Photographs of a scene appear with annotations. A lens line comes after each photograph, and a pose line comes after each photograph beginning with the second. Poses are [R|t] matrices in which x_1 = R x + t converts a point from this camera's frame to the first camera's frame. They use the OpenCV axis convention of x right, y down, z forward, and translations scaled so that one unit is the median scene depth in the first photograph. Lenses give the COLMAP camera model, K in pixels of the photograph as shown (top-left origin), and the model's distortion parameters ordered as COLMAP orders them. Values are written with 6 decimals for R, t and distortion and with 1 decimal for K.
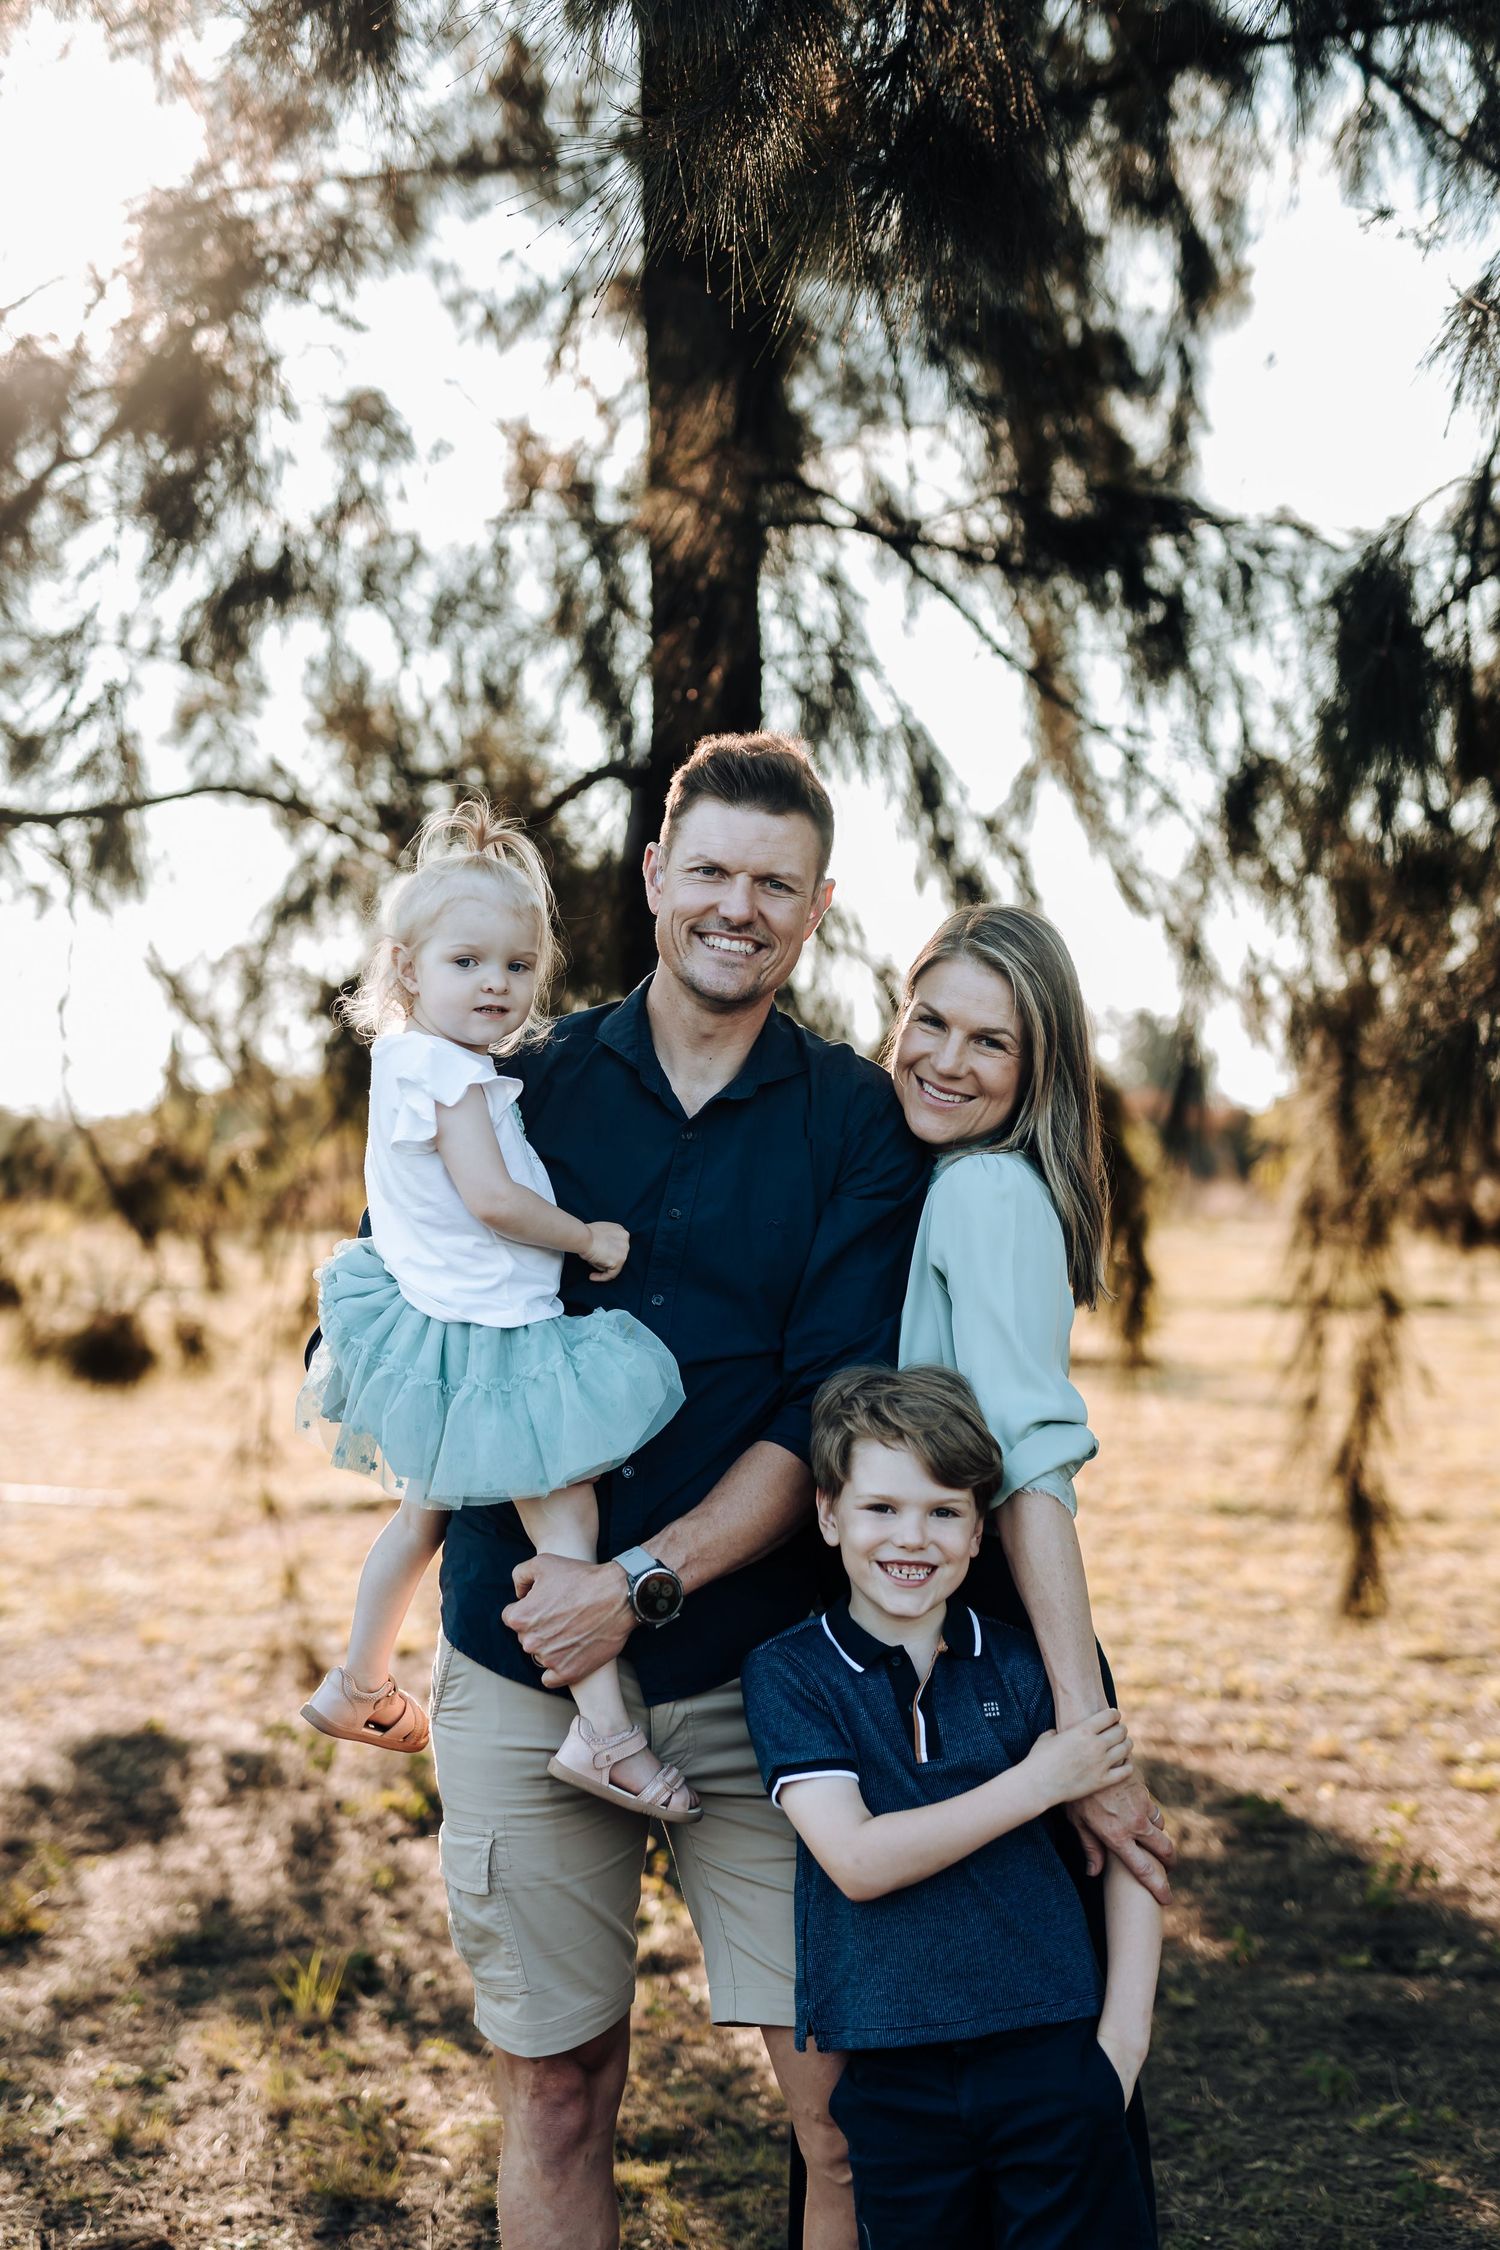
lens RADIAL K [[3230.5, 0, 750.0], [0, 3230.5, 1125.0], [0, 0, 1]] dist [0.011837, 0.042246]
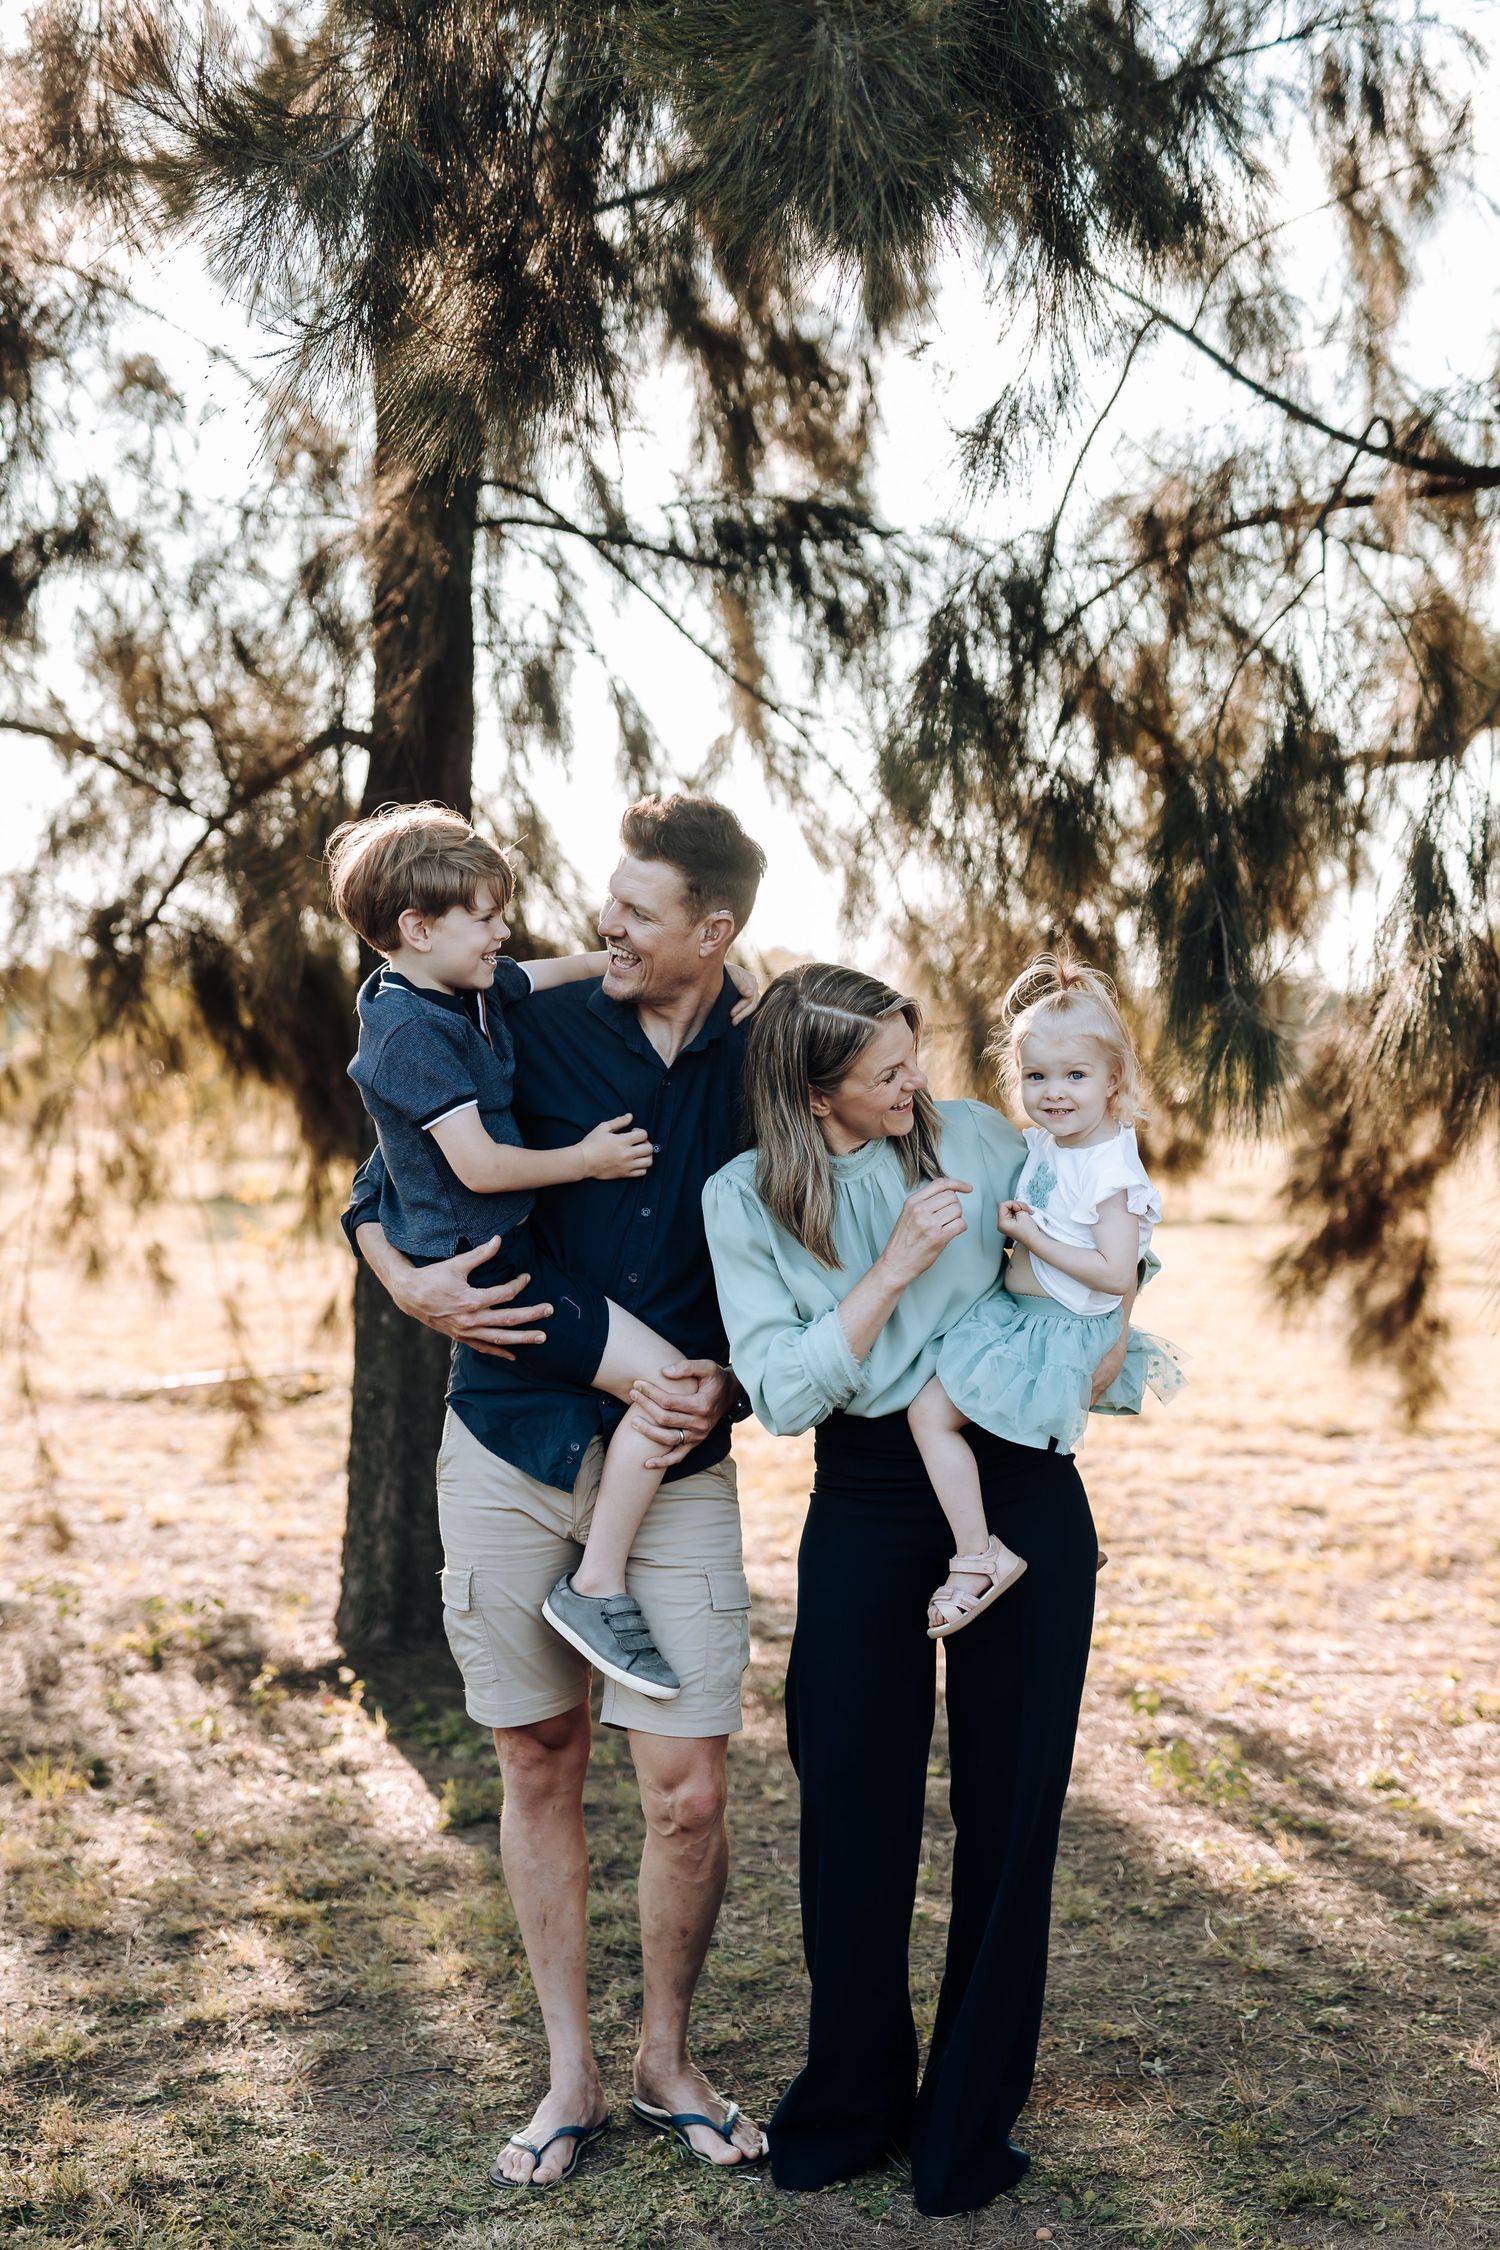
lens RADIAL K [[3260.8, 0, 671.9], [0, 3260.8, 1129.2], [0, 0, 1]] dist [0.028384, 0.065718]
pose [[0.999168, 0.018422, 0.036397, 0.028858], [-0.019535, 0.999345, 0.030477, -0.008438], [-0.035812, -0.031163, 0.998873, -0.127093]]
